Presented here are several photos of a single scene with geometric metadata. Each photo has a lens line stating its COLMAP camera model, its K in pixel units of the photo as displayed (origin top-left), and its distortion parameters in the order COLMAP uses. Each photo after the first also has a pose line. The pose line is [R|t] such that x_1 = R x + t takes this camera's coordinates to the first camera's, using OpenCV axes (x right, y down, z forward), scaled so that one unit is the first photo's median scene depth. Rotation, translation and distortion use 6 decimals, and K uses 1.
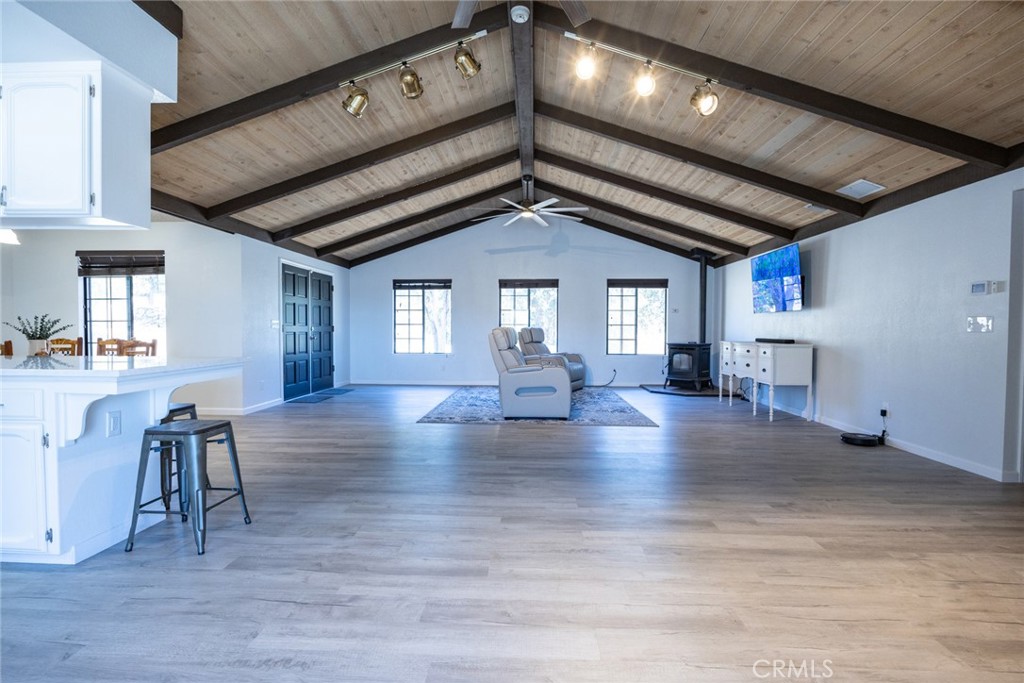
lens RADIAL K [[497.2, 0, 510.1], [0, 497.2, 342.4], [0, 0, 1]] dist [-0.010788, 0.000406]
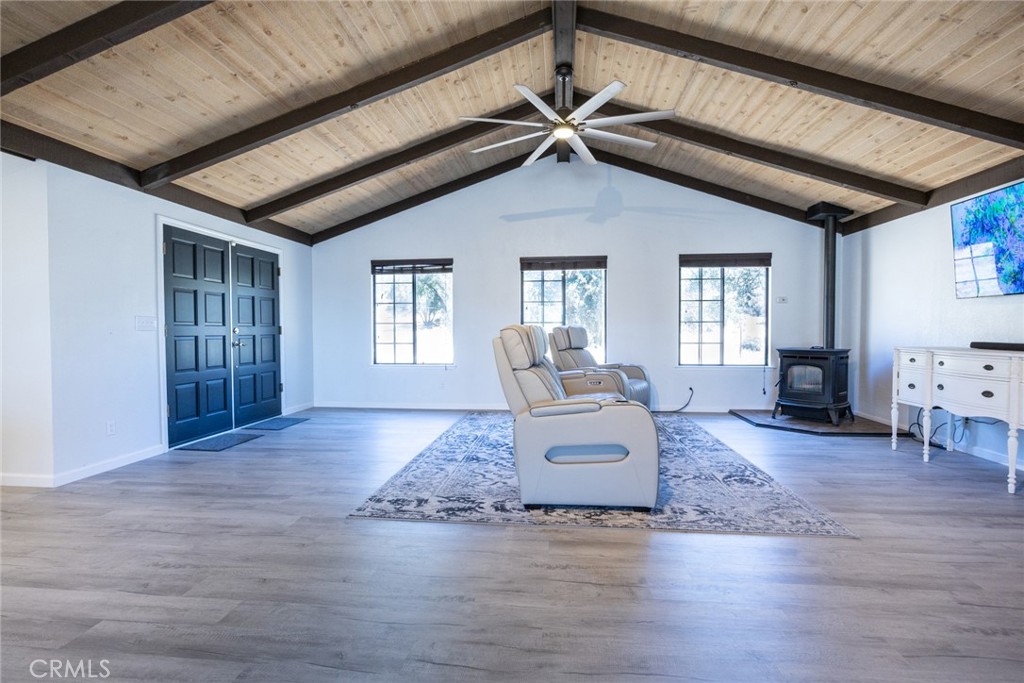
lens RADIAL K [[497.2, 0, 511.5], [0, 497.2, 341.4], [0, 0, 1]] dist [-0.010788, 0.000406]
pose [[0.998498, -0.005433, -0.054521, 0.004119], [0.005276, 0.999982, -0.003023, -0.011792], [0.054536, 0.002731, 0.998508, 0.467709]]
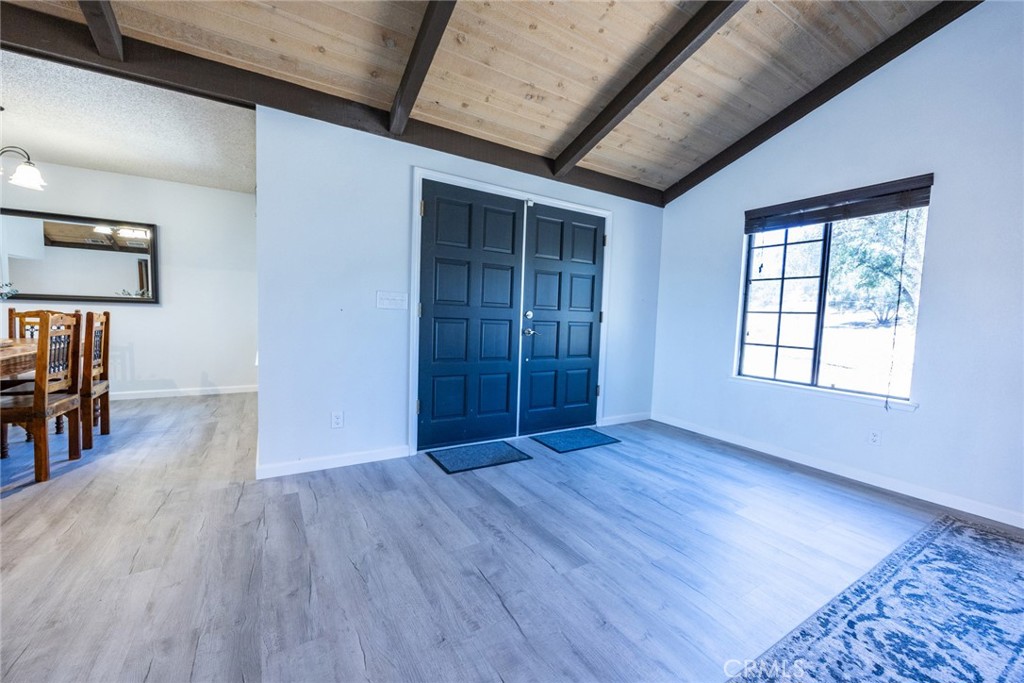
lens RADIAL K [[399.9, 0, 509.9], [0, 399.9, 340.4], [0, 0, 1]] dist [-0.005055, 0.000224]
pose [[0.558422, 0.071893, -0.826436, -0.076173], [-0.057467, 0.997197, 0.047917, -0.024843], [0.827564, 0.020735, 0.560989, 0.966350]]
